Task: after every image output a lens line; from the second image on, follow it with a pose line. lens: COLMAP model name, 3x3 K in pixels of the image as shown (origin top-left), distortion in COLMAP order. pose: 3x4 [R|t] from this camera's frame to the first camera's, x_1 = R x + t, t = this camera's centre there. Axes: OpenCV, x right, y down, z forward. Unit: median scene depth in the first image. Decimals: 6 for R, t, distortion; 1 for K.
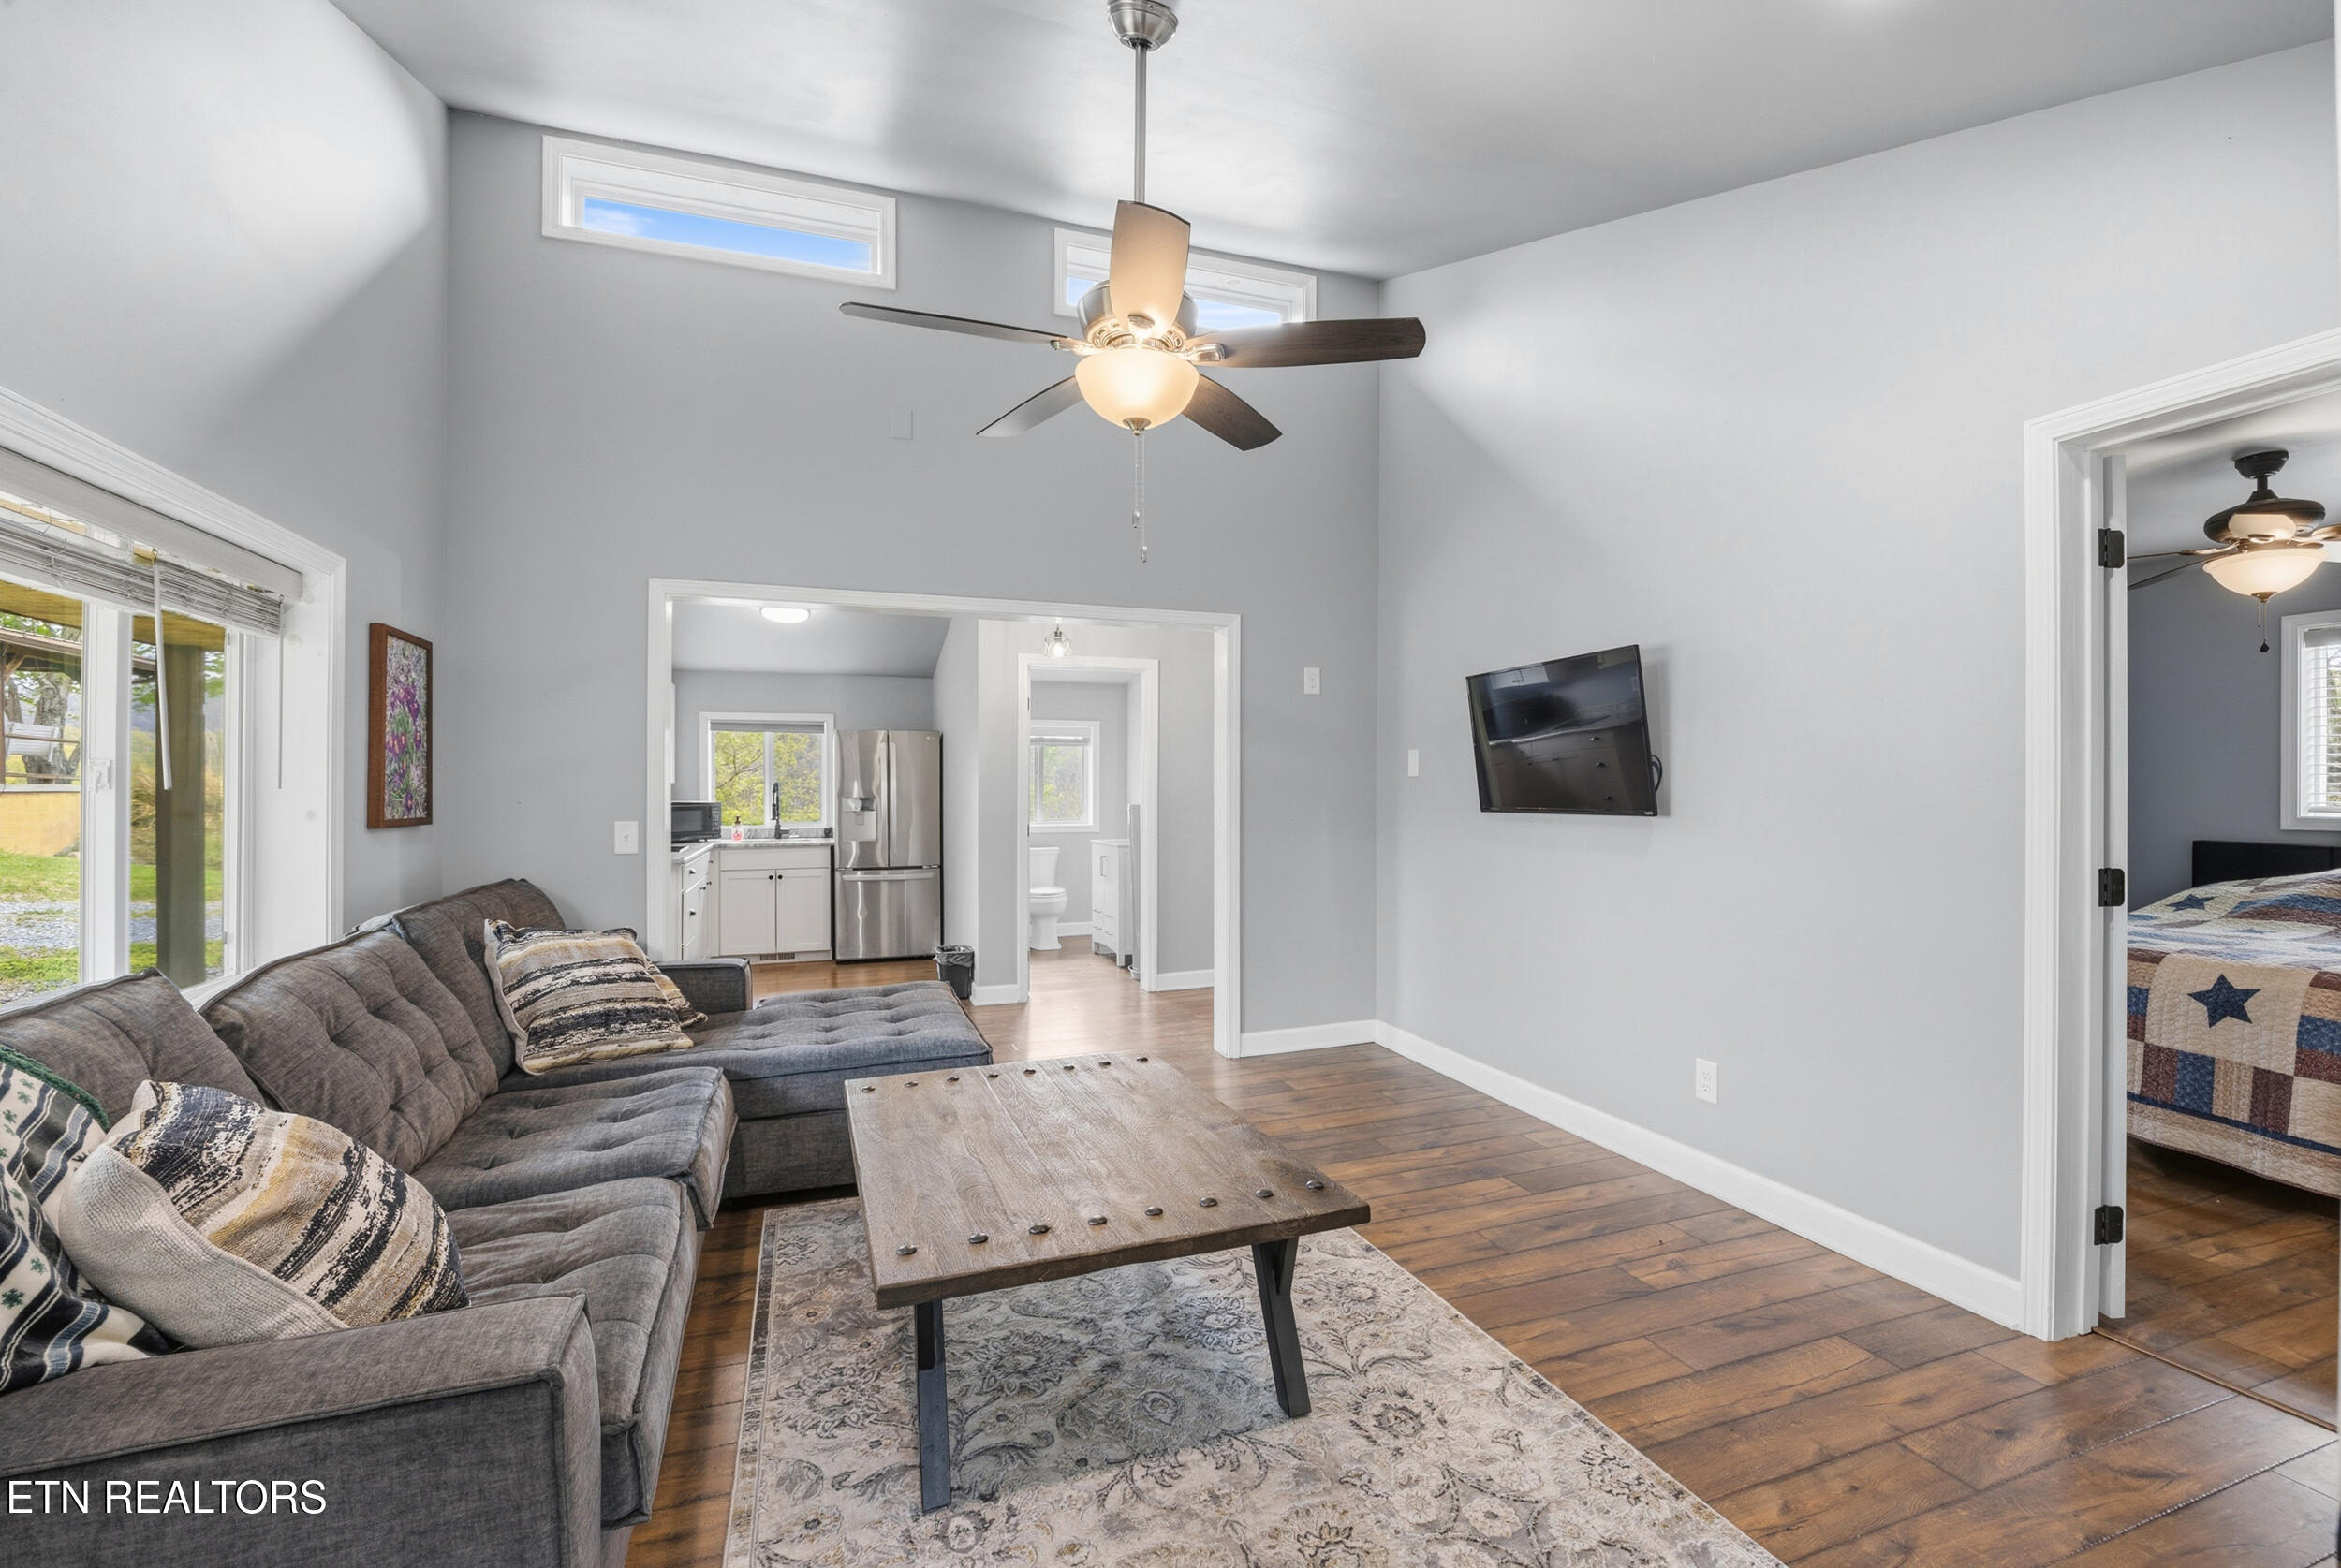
lens RADIAL K [[1003.8, 0, 1185.8], [0, 1003.8, 791.8], [0, 0, 1]] dist [-0.018549, 0.000162]
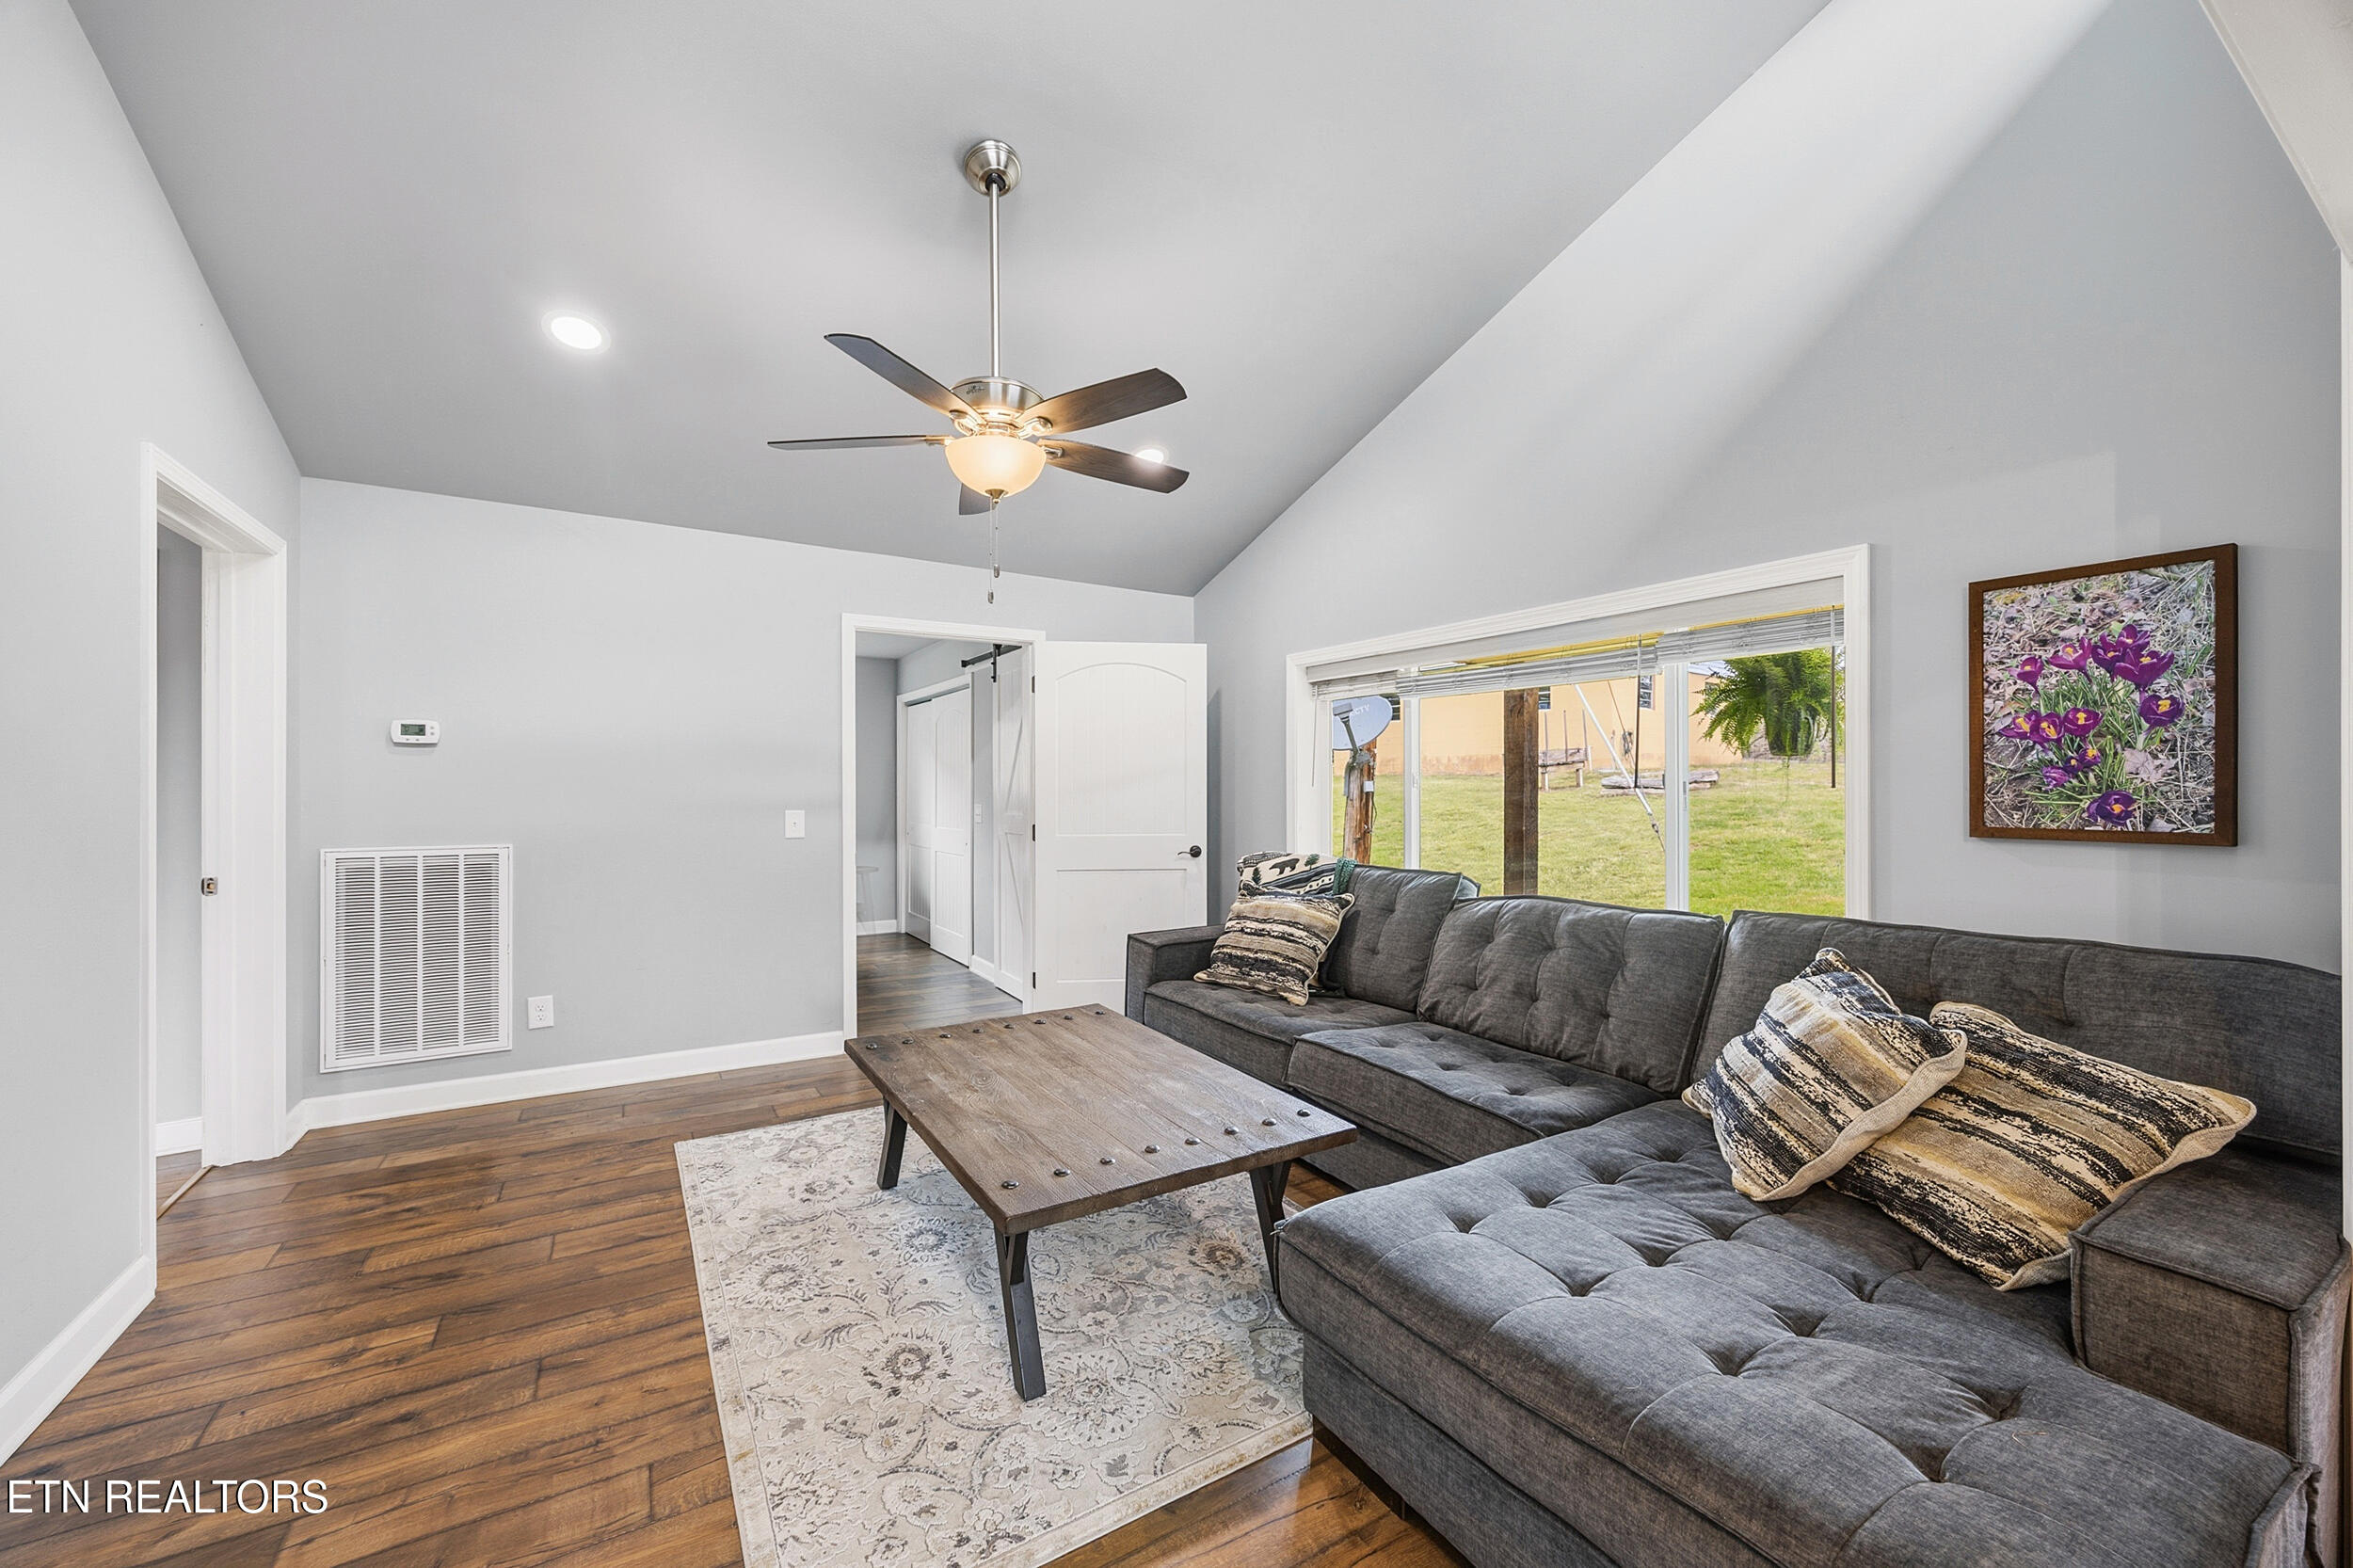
lens RADIAL K [[902.6, 0, 1156.6], [0, 902.6, 788.1], [0, 0, 1]] dist [-0.005136, 0.000650]
pose [[-0.981597, -0.001710, -0.190957, -0.022592], [-0.001412, 0.999998, -0.001701, -0.000559], [0.190960, -0.001400, -0.981597, 1.604510]]
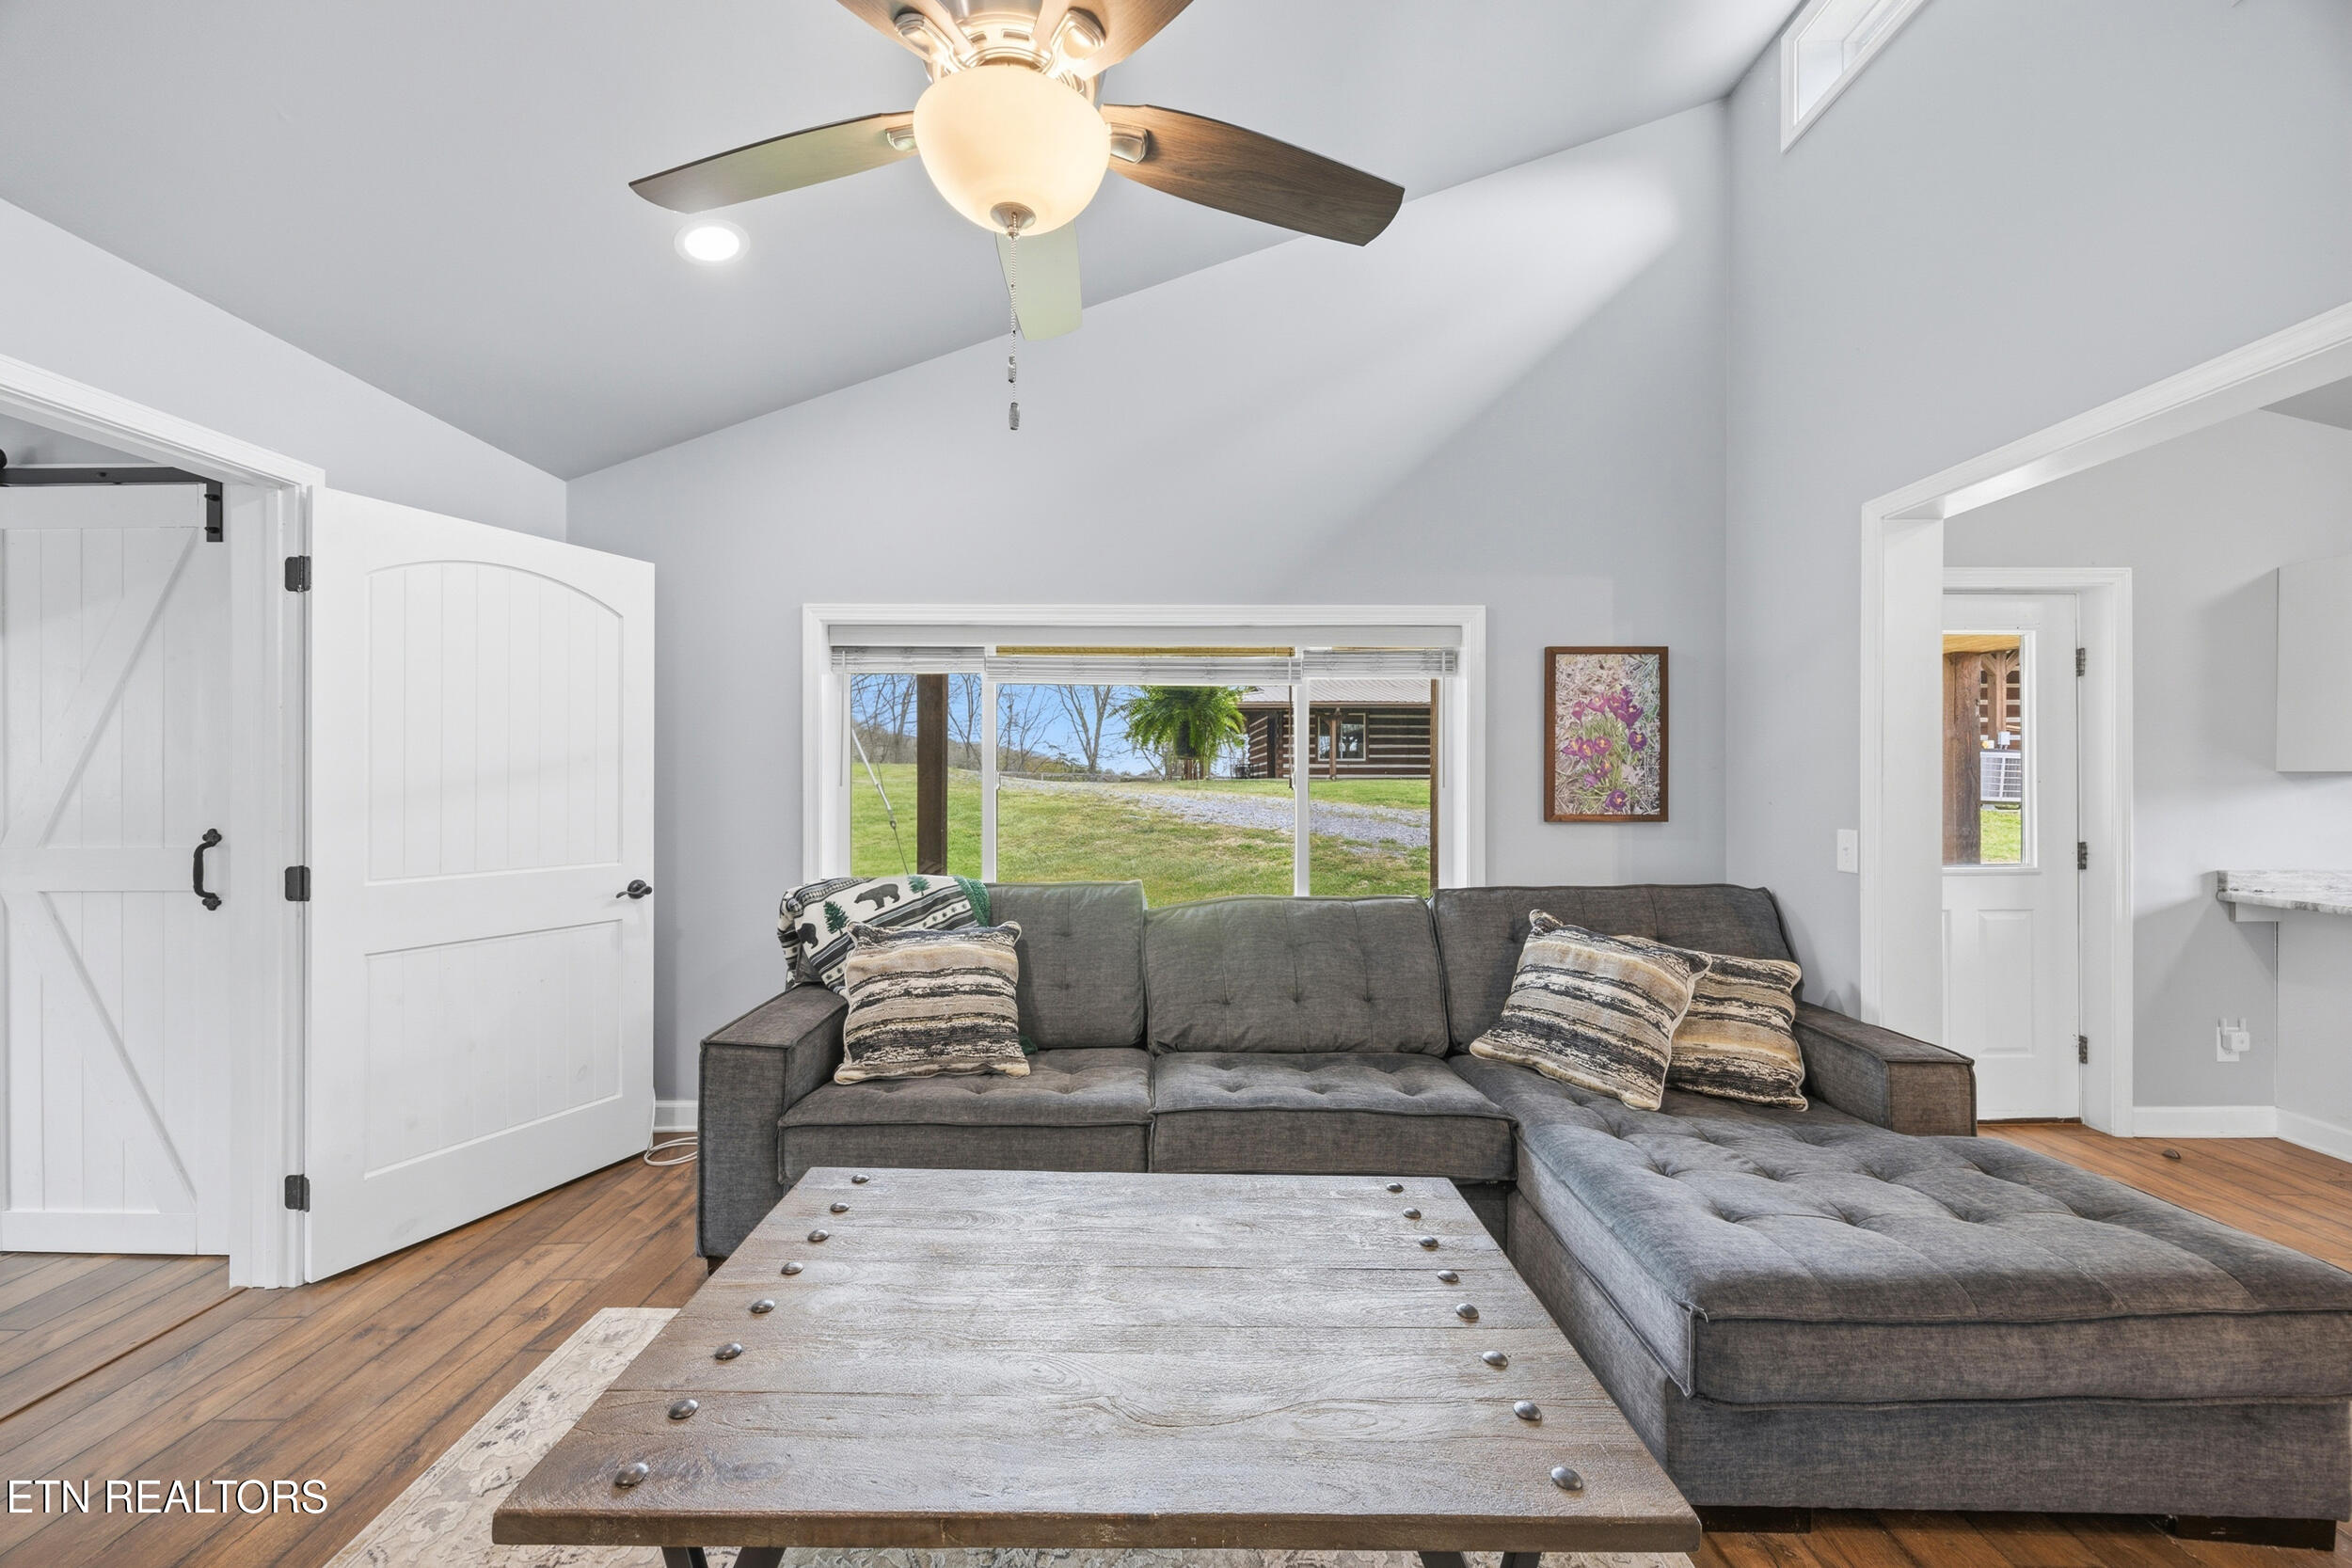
lens RADIAL K [[902.2, 0, 1188.2], [0, 902.2, 784.0], [0, 0, 1]] dist [-0.005136, 0.000650]
pose [[-0.343210, -0.005583, -0.939242, 0.334317], [0.001466, 0.999978, -0.006479, -0.001440], [0.939258, -0.003601, -0.343194, 0.973908]]
